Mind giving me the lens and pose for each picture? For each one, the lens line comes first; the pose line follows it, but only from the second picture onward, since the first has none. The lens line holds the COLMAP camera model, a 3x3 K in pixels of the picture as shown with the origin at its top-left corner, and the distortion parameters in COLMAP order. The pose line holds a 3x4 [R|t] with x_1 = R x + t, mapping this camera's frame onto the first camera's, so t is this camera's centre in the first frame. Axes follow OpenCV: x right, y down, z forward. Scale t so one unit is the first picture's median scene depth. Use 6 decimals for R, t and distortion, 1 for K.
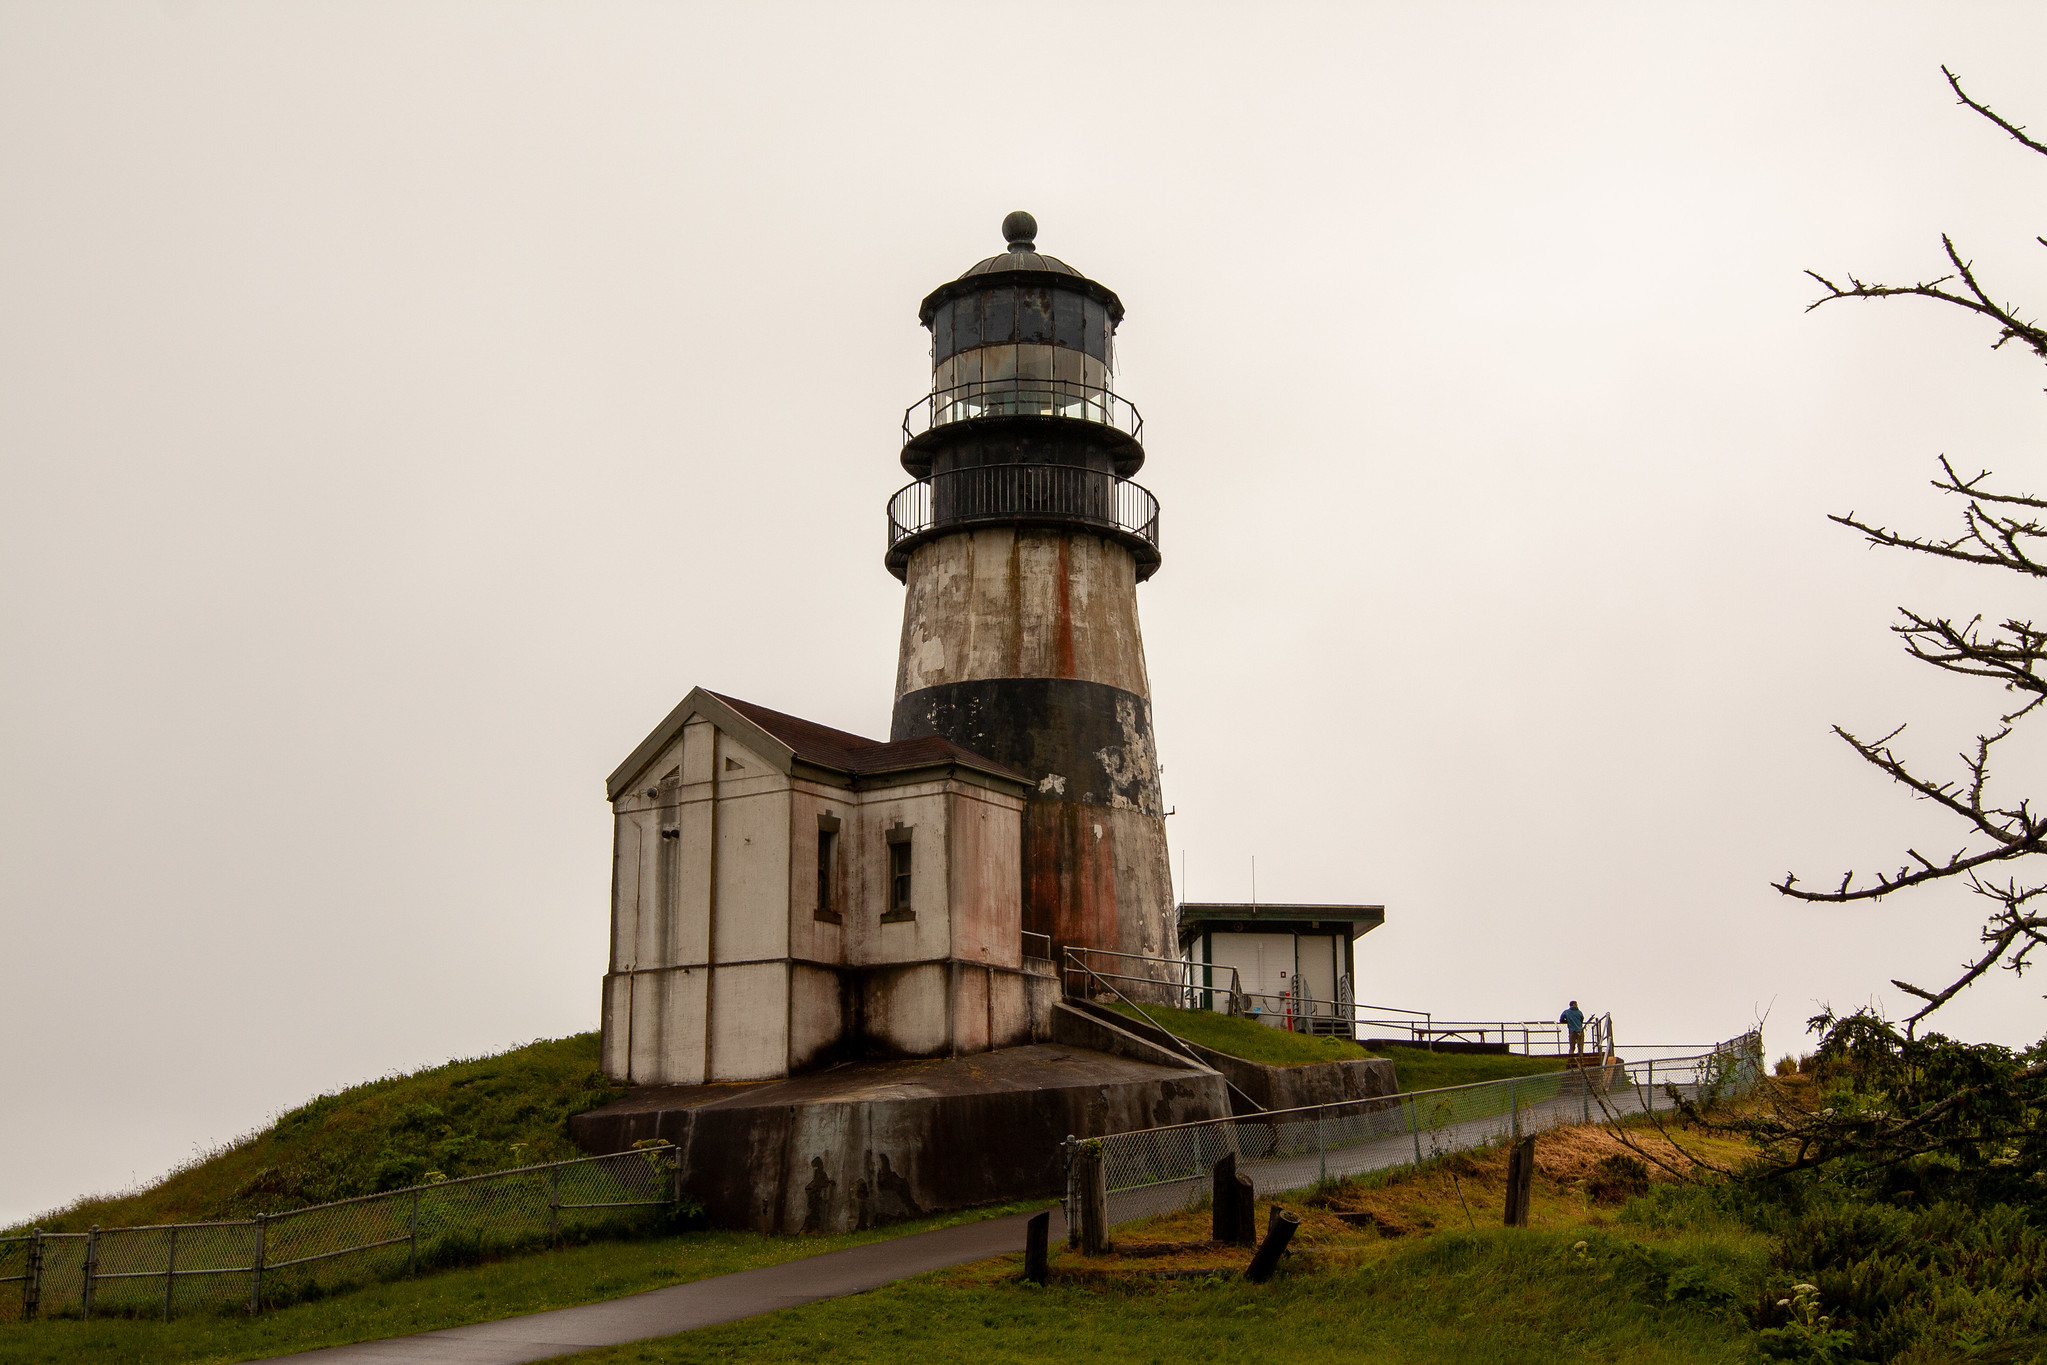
lens RADIAL K [[2222.4, 0, 1023.5], [0, 2222.4, 682.5], [0, 0, 1]] dist [-0.012651, 0.022014]
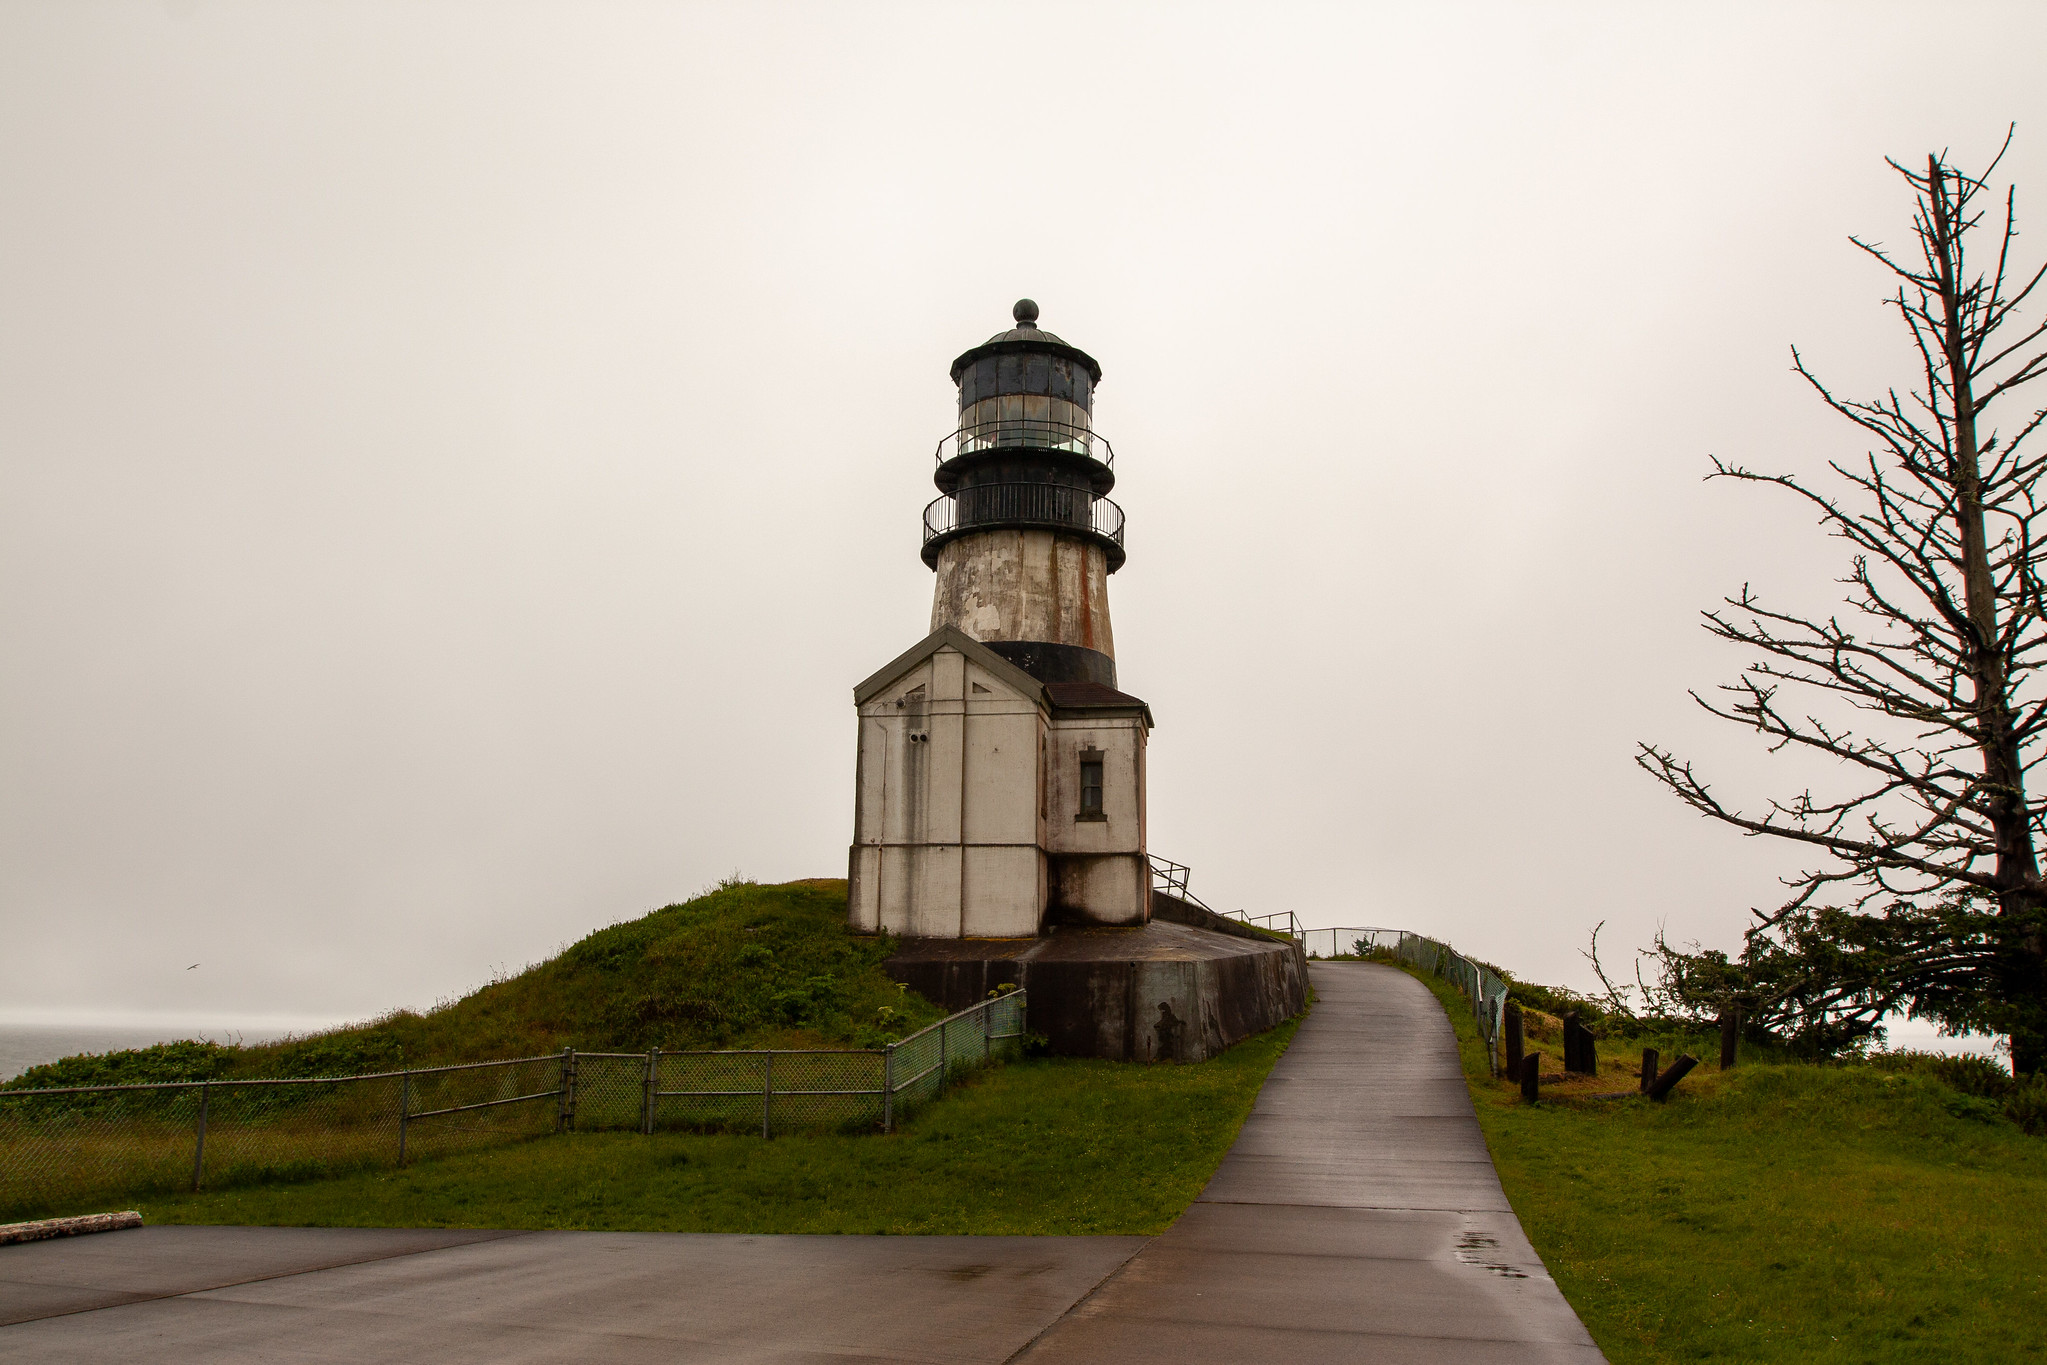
lens RADIAL K [[1517.9, 0, 1023.5], [0, 1517.9, 682.5], [0, 0, 1]] dist [-0.054264, 0.000926]
pose [[0.910477, 0.111821, 0.398155, -0.444547], [-0.116860, 0.993080, -0.011674, 0.039853], [-0.396705, -0.035899, 0.917244, 0.189499]]
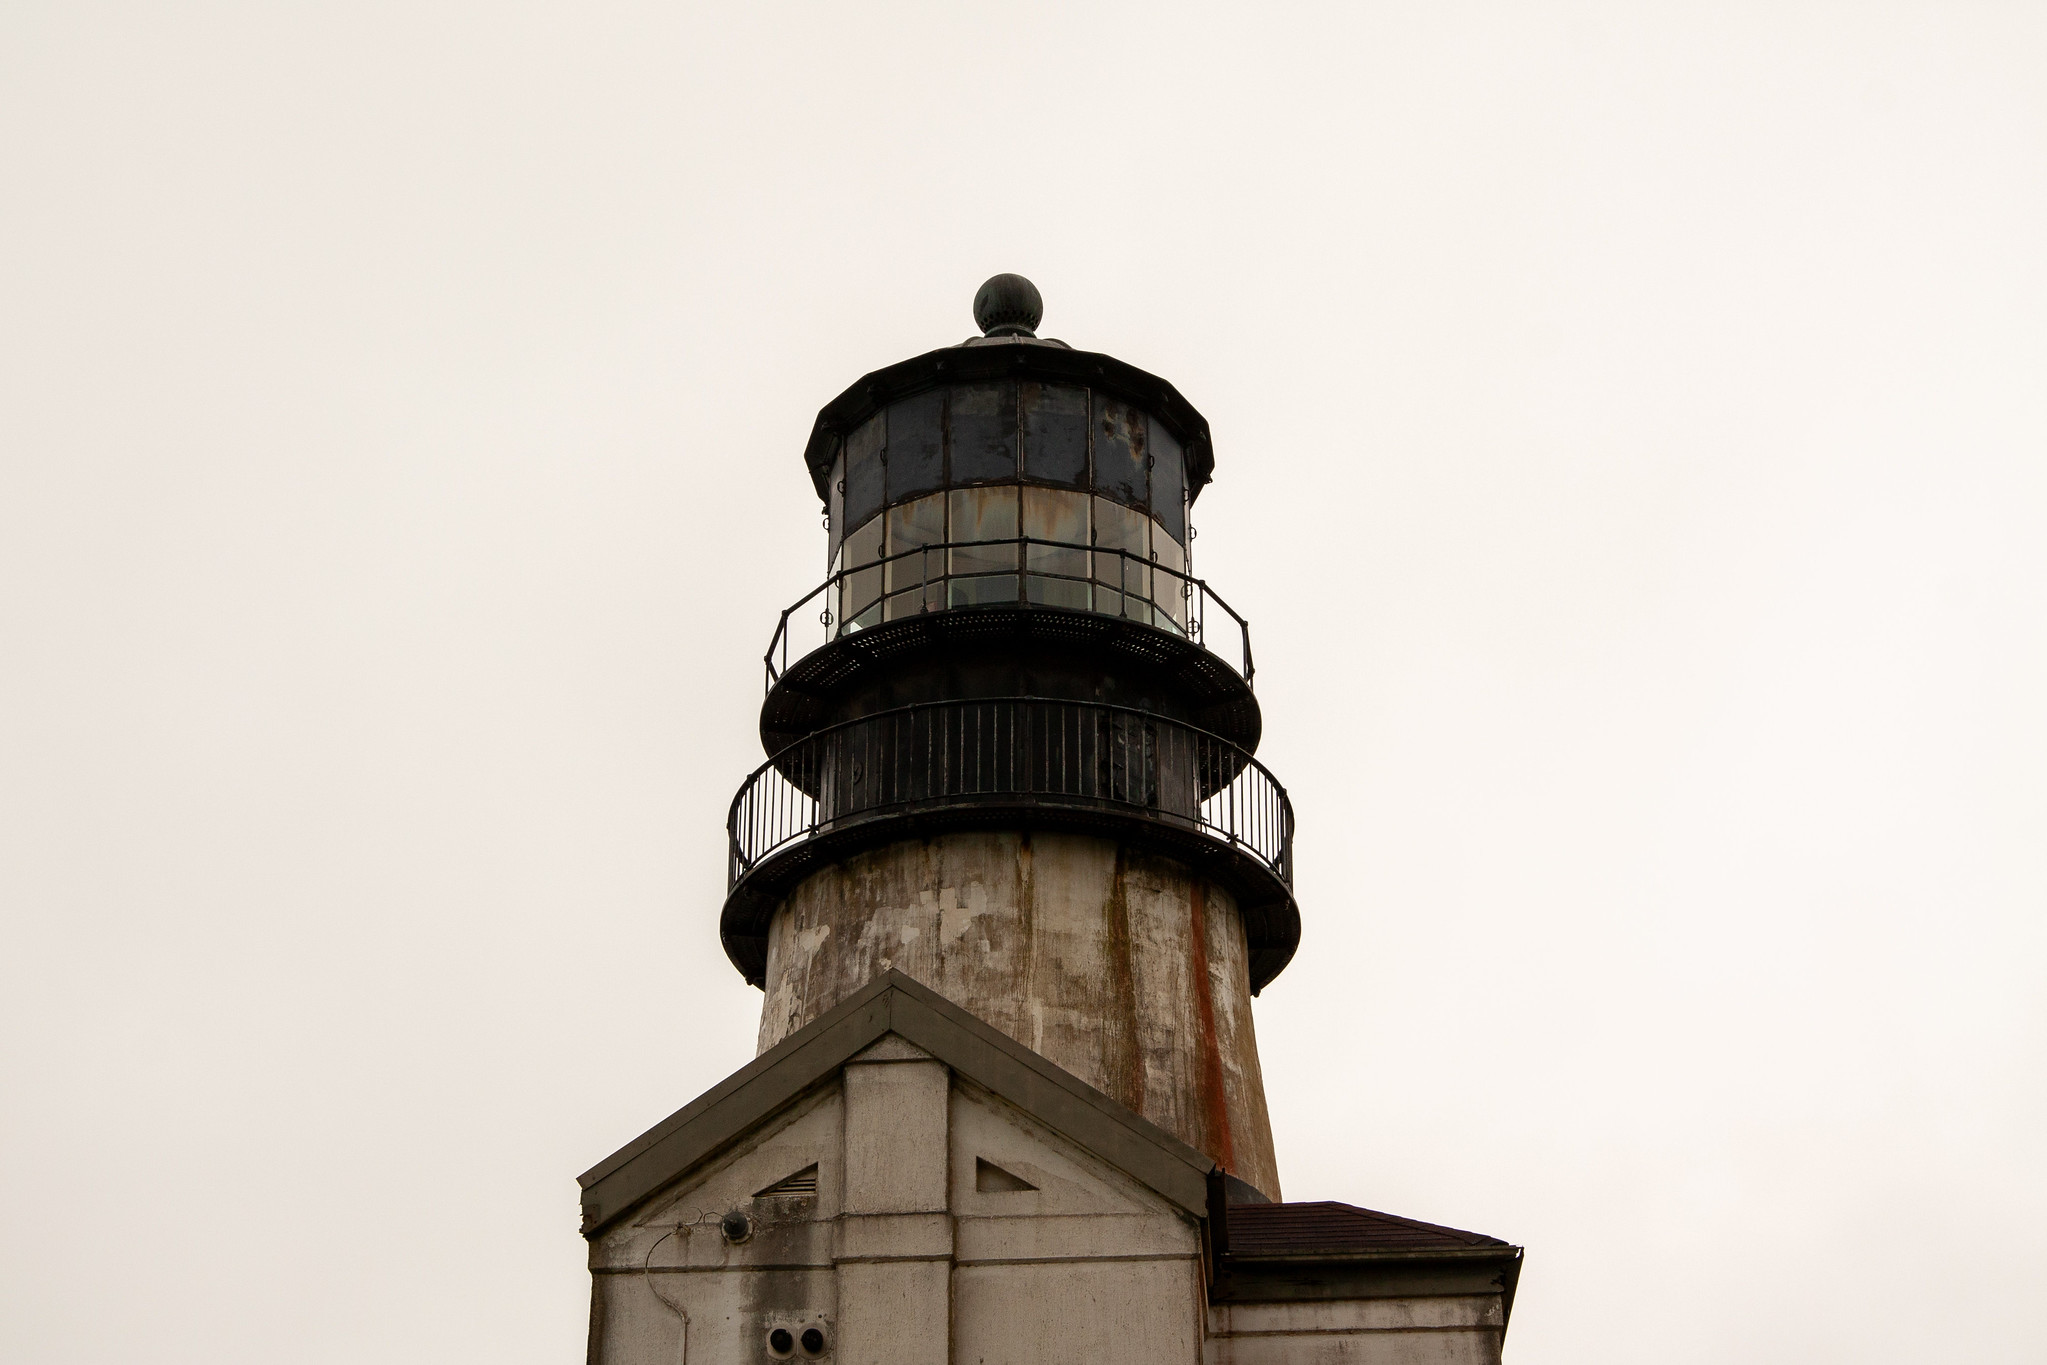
lens RADIAL K [[3221.8, 0, 1023.5], [0, 3221.8, 682.5], [0, 0, 1]] dist [-0.001608, 0.043535]
pose [[0.875198, 0.232477, 0.424243, -0.377071], [-0.116697, 0.952521, -0.281221, 0.109664], [-0.469478, 0.196616, 0.860774, 0.487730]]
